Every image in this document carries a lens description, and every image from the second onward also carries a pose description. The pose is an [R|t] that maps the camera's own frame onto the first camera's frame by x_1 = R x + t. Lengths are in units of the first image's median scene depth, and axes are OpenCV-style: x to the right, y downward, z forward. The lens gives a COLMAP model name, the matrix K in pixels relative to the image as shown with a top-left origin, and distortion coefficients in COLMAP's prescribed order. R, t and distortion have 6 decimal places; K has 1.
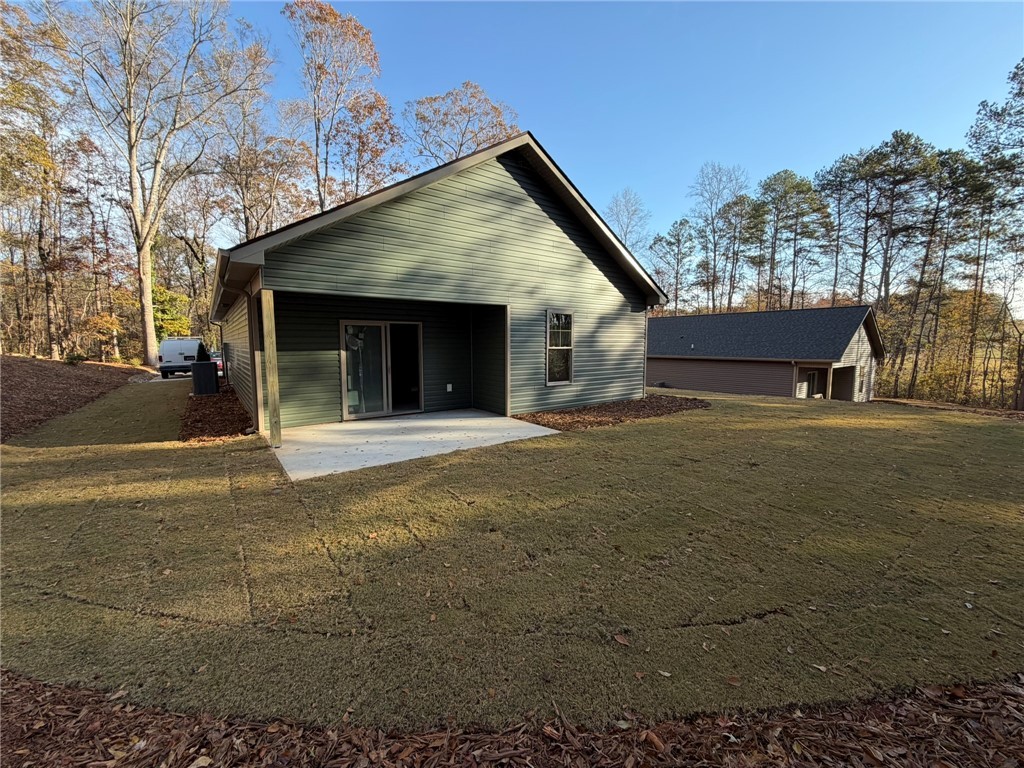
lens RADIAL K [[408.0, 0, 512.2], [0, 408.0, 383.6], [0, 0, 1]] dist [-0.003239, 0.000593]
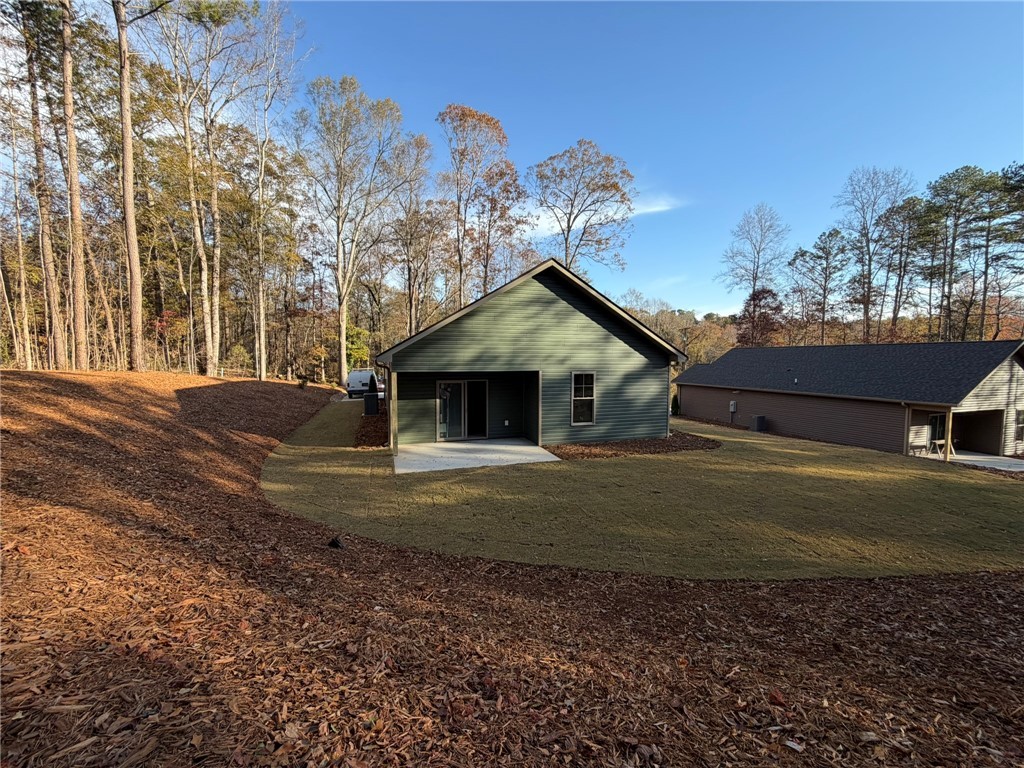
lens RADIAL K [[408.0, 0, 511.5], [0, 408.0, 384.5], [0, 0, 1]] dist [-0.003239, 0.000593]
pose [[0.944922, 0.025119, -0.326330, 0.304970], [-0.036206, 0.998954, -0.027945, -0.078813], [0.325286, 0.038221, 0.944843, -0.351871]]
